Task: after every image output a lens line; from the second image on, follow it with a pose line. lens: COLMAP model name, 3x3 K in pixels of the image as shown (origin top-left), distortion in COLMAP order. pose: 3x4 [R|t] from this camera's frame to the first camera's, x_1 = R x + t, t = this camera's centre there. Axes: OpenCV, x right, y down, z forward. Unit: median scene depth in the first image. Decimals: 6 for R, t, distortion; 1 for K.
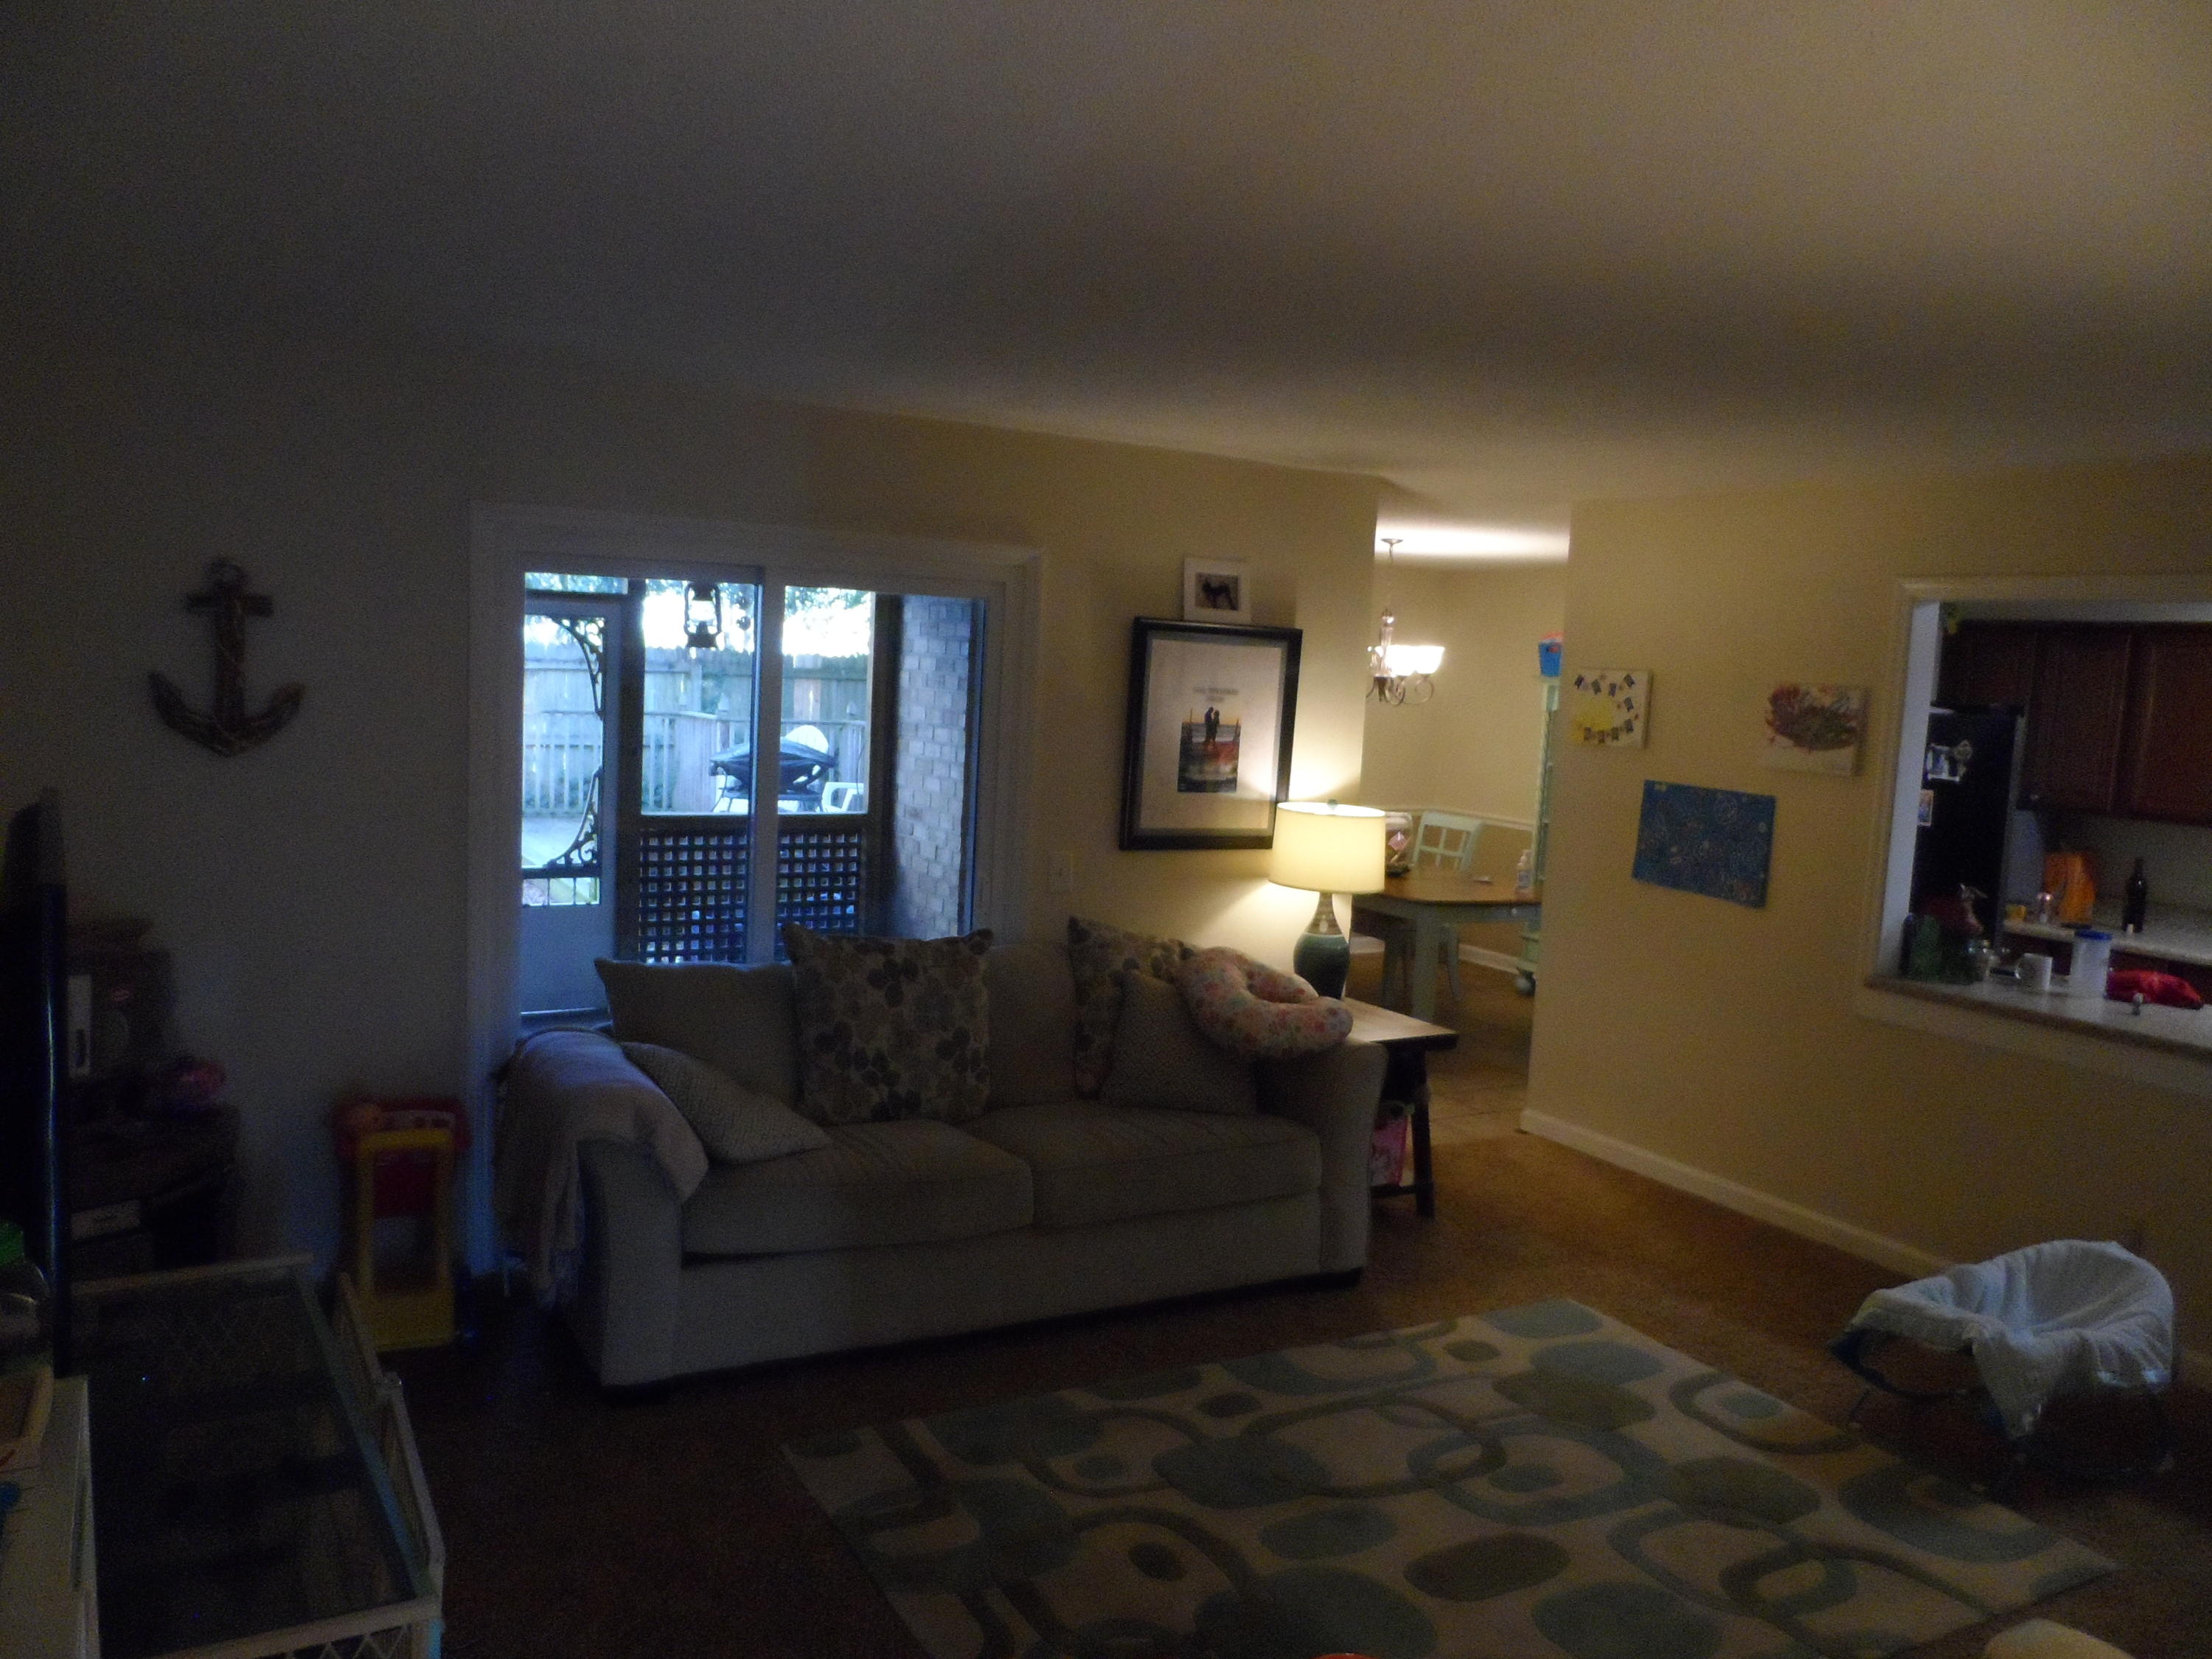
lens RADIAL K [[1681.3, 0, 1106.0], [0, 1681.3, 829.5], [0, 0, 1]] dist [-0.002912, 0.000726]
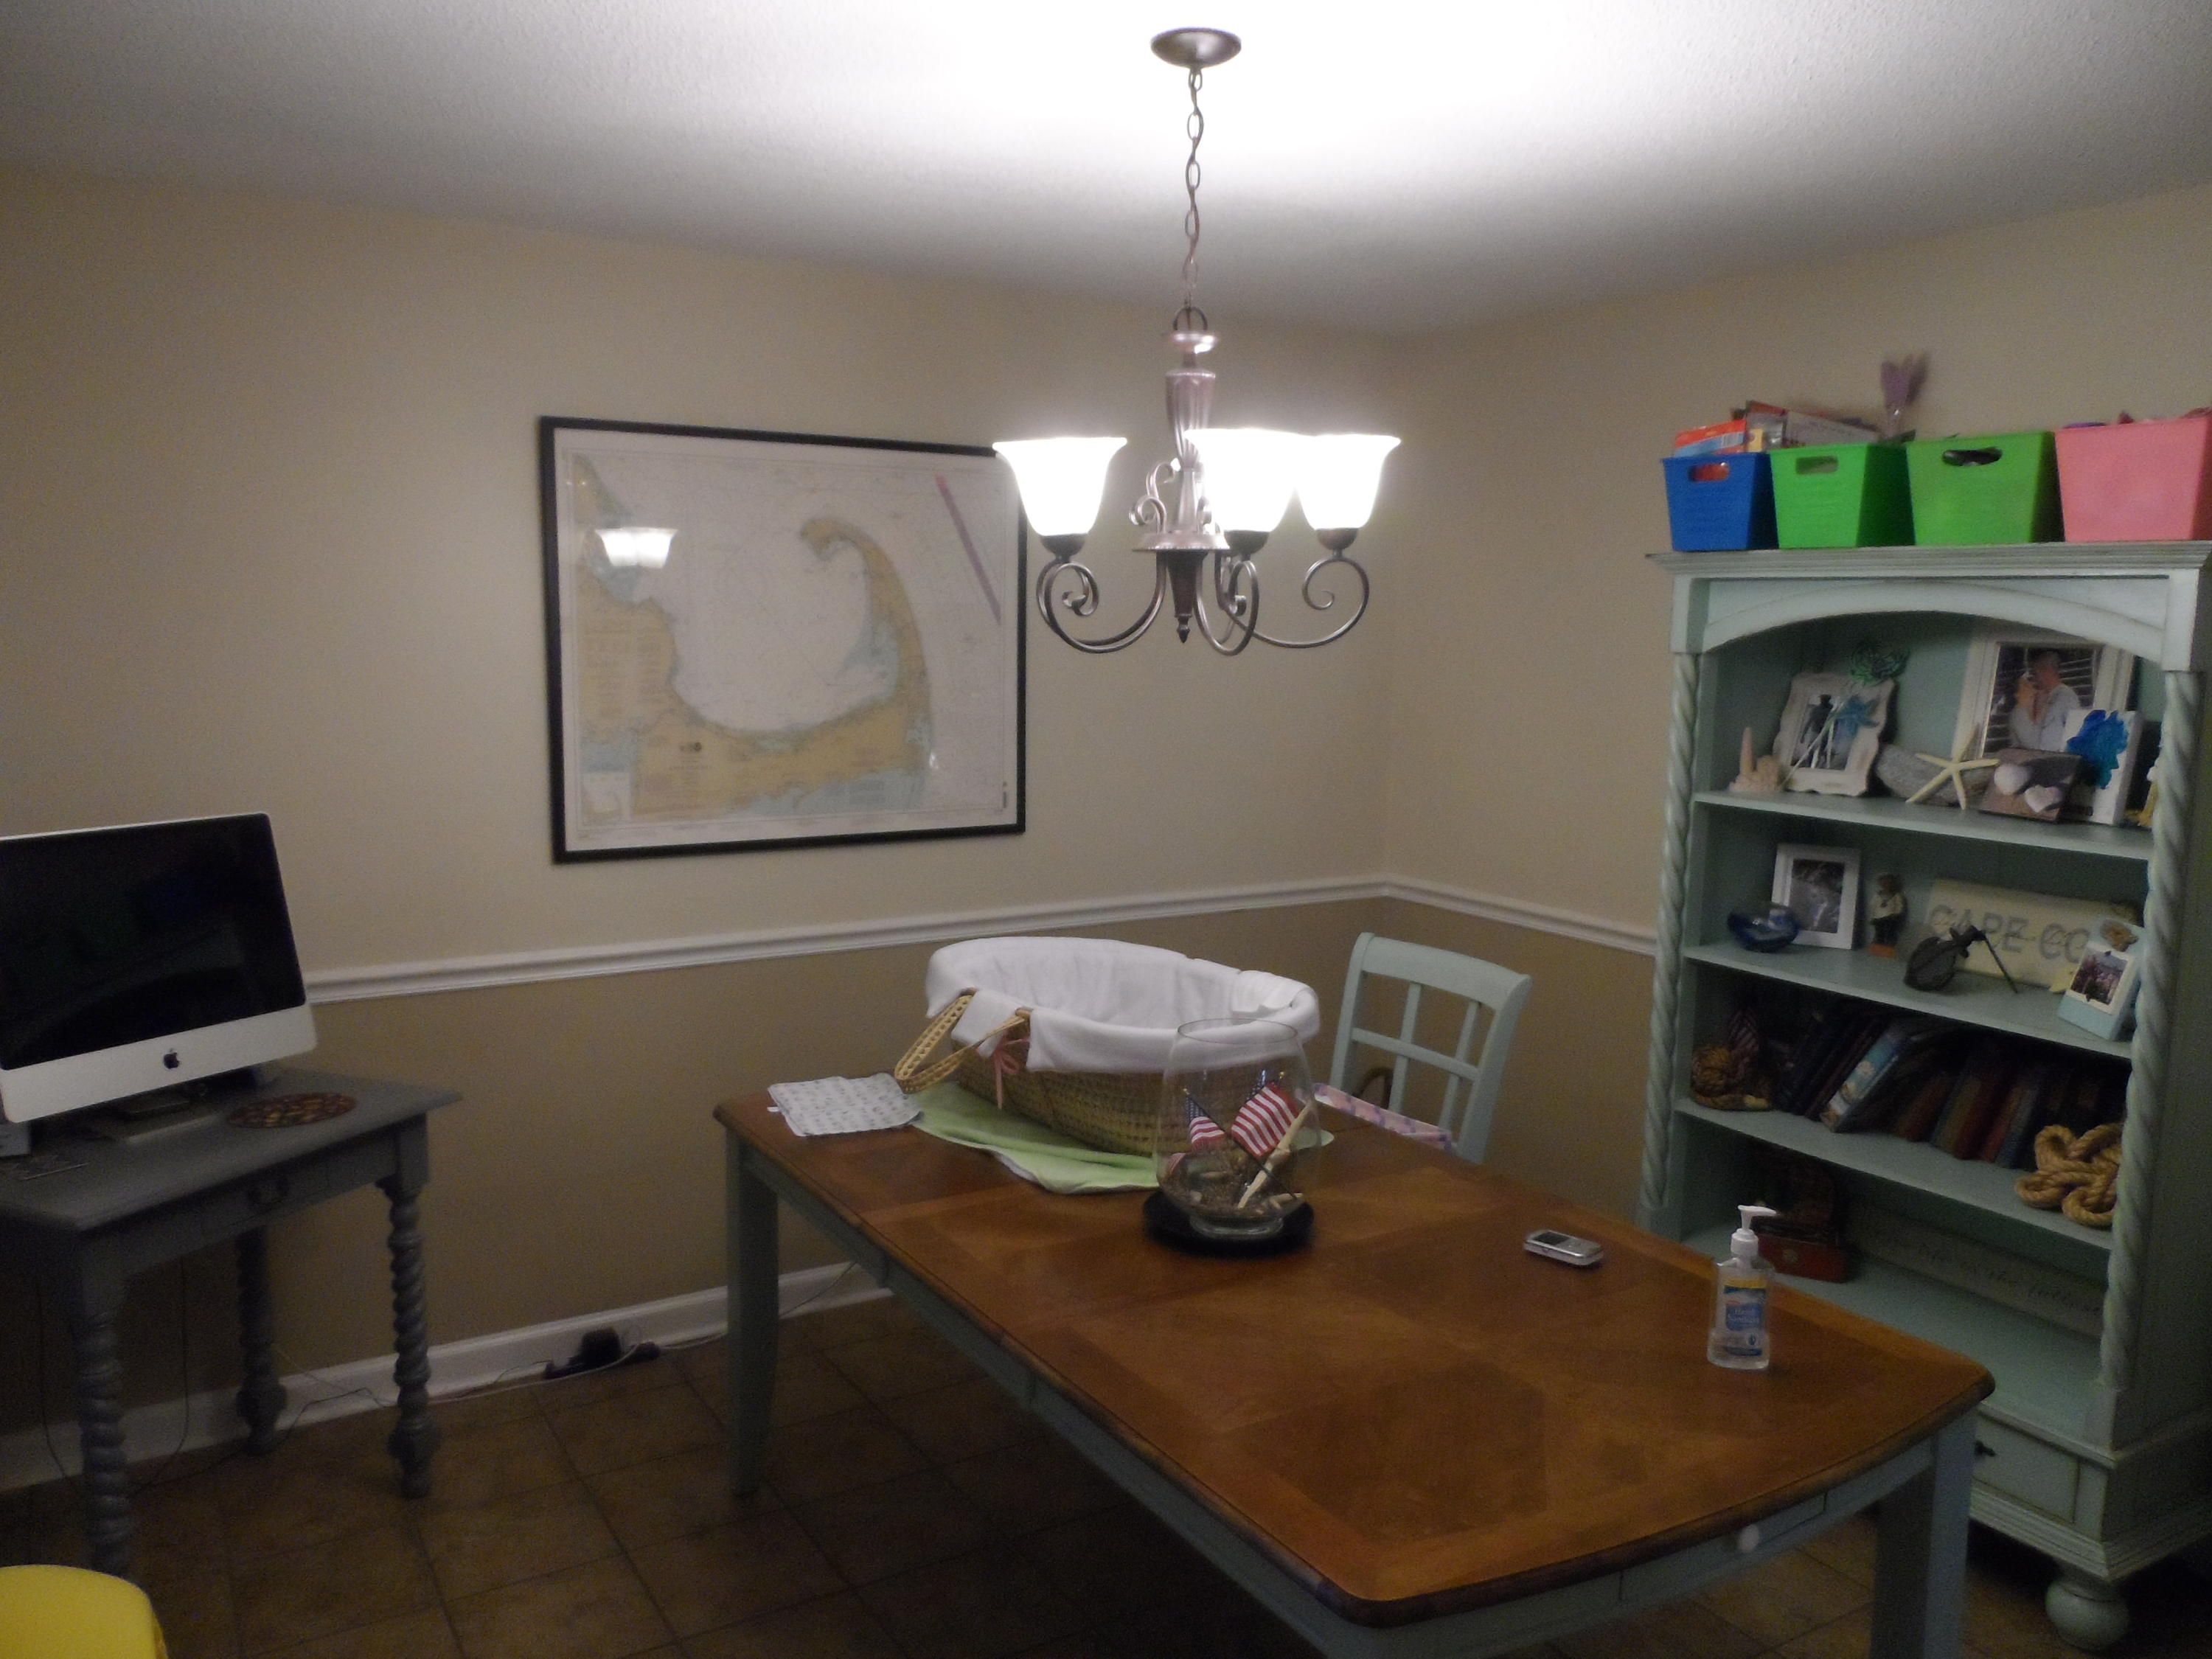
lens RADIAL K [[1681.3, 0, 1106.0], [0, 1681.3, 829.5], [0, 0, 1]] dist [-0.002912, 0.000726]
pose [[0.998705, -0.041644, 0.029229, 0.142580], [0.040992, 0.998905, 0.022554, -0.051331], [-0.030136, -0.021326, 0.999318, 0.726128]]
